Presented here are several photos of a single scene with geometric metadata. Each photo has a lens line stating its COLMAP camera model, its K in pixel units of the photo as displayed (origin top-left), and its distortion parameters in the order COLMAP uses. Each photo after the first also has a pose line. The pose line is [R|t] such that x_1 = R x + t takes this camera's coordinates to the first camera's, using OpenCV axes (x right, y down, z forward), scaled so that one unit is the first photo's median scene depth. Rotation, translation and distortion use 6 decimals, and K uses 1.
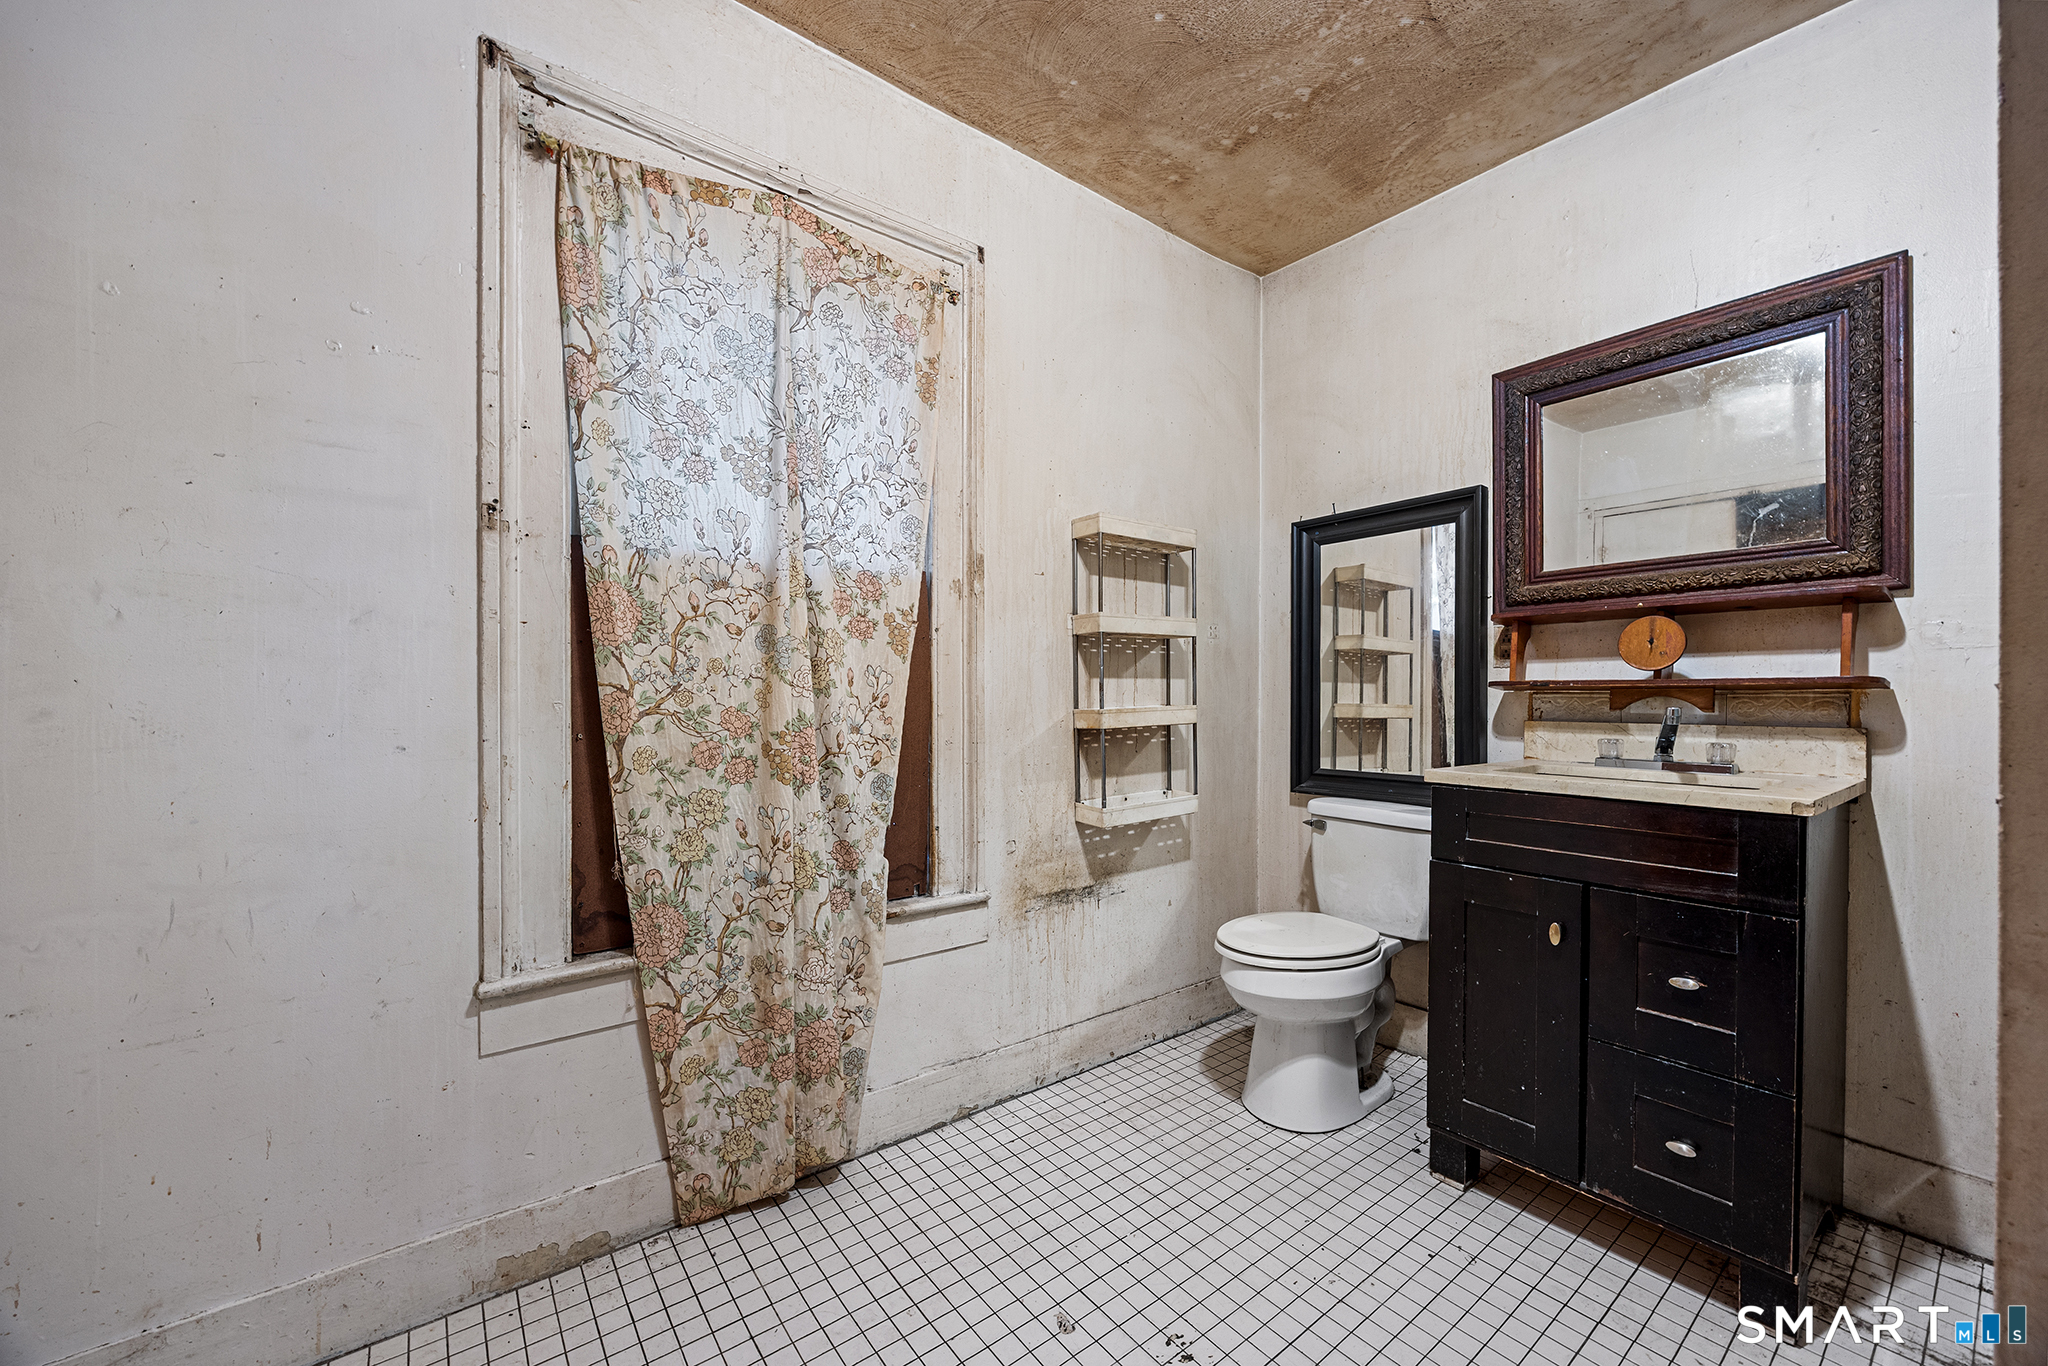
lens RADIAL K [[790.1, 0, 1027.6], [0, 790.1, 695.3], [0, 0, 1]] dist [0.017147, 0.000040]
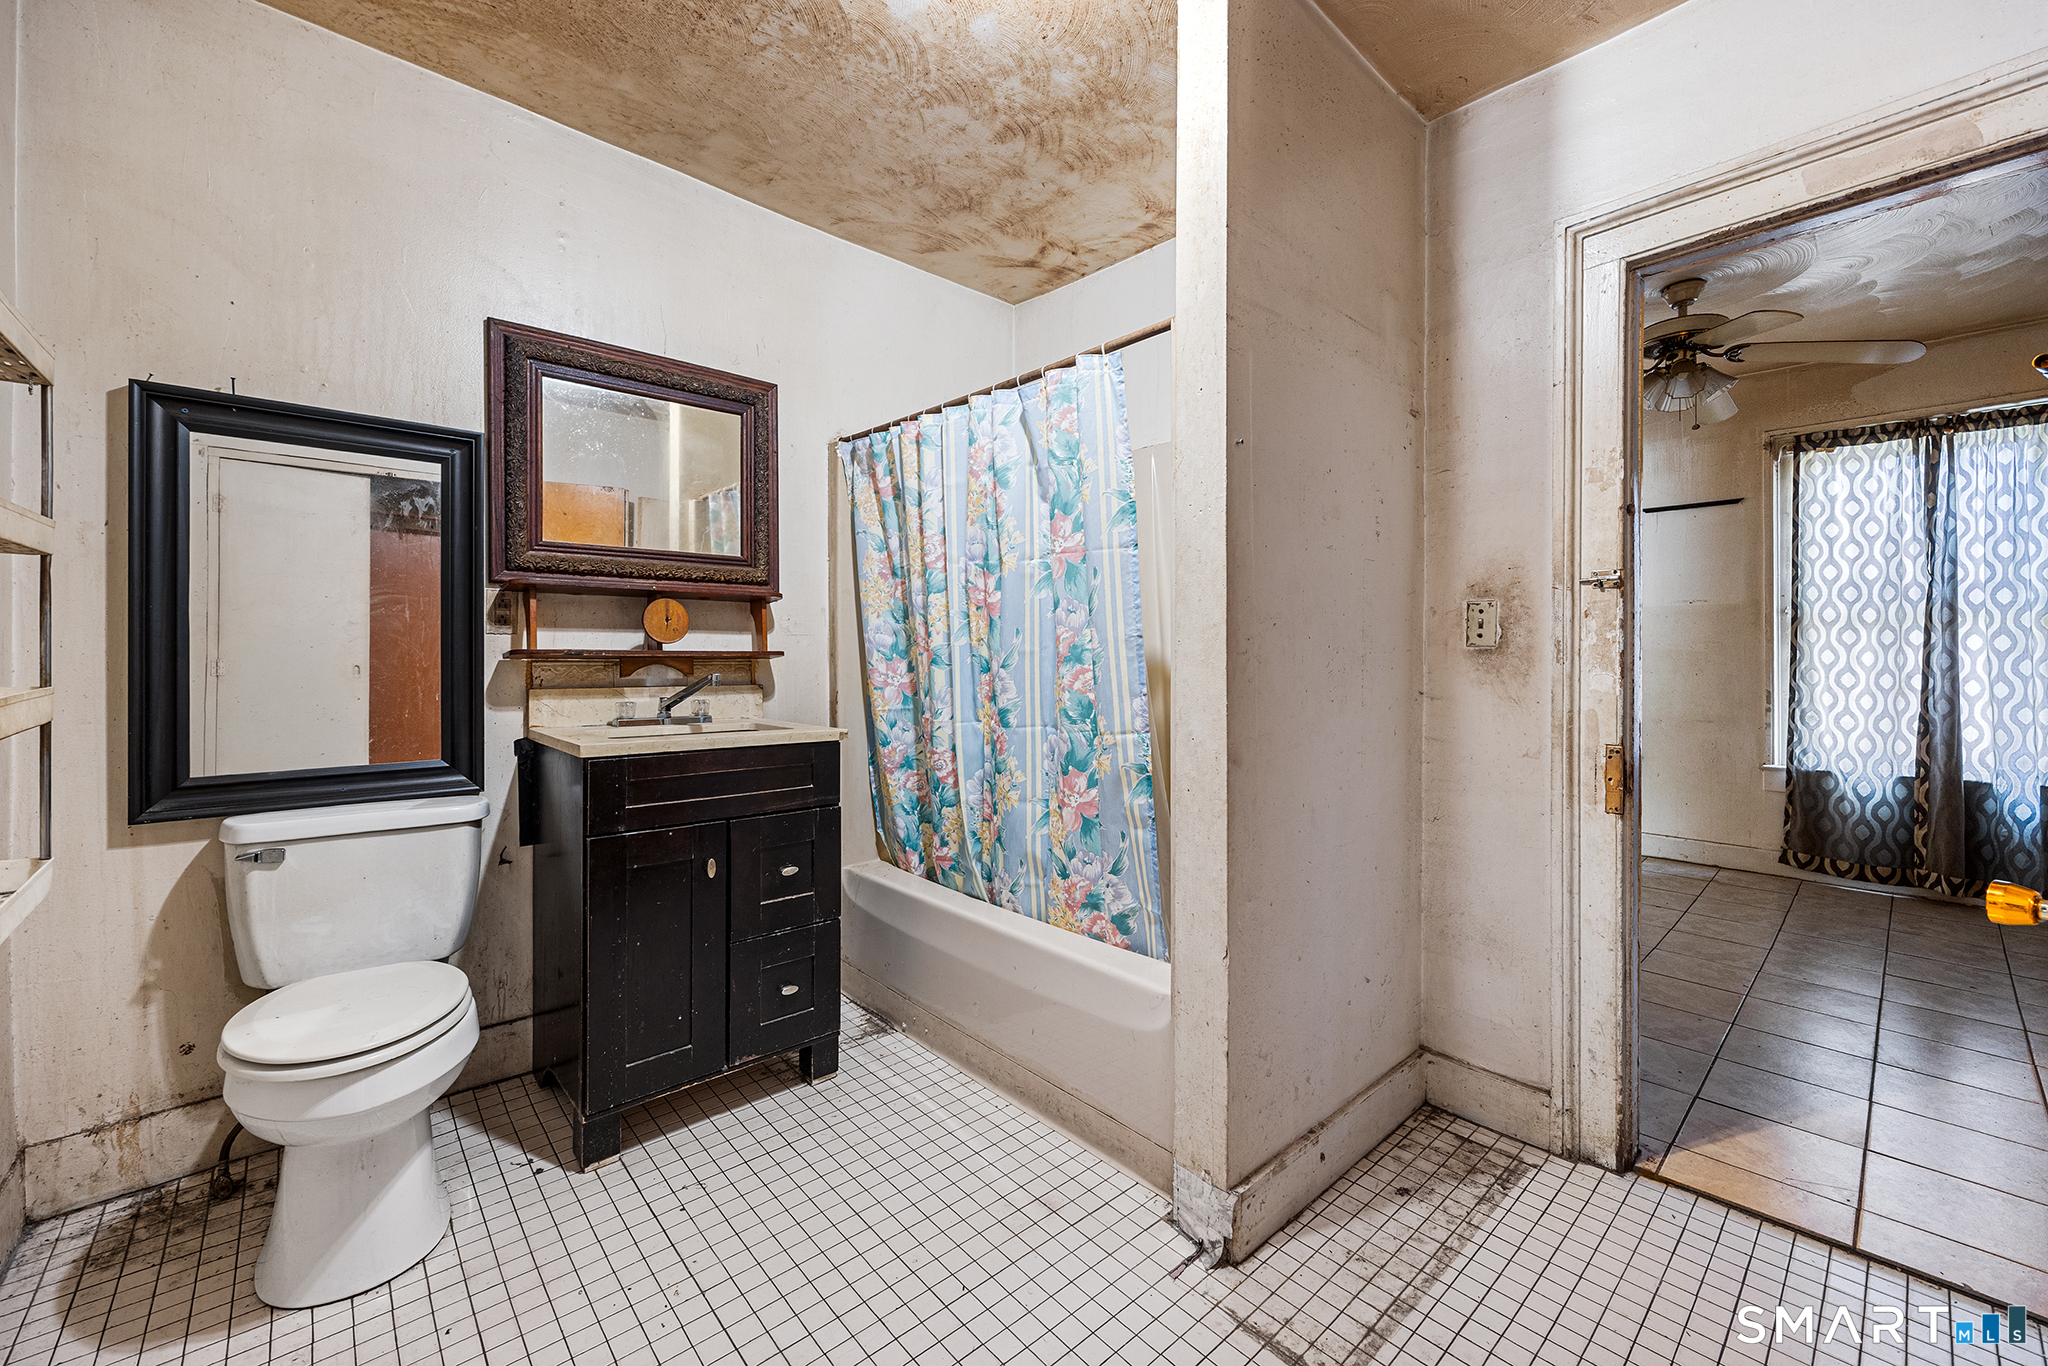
lens RADIAL K [[809.4, 0, 1027.6], [0, 809.4, 658.6], [0, 0, 1]] dist [-0.000567, -0.000044]
pose [[-0.063957, -0.001814, 0.997951, -0.448915], [-0.002764, 0.999995, 0.001641, -0.010357], [-0.997949, -0.002654, -0.063962, 0.498836]]
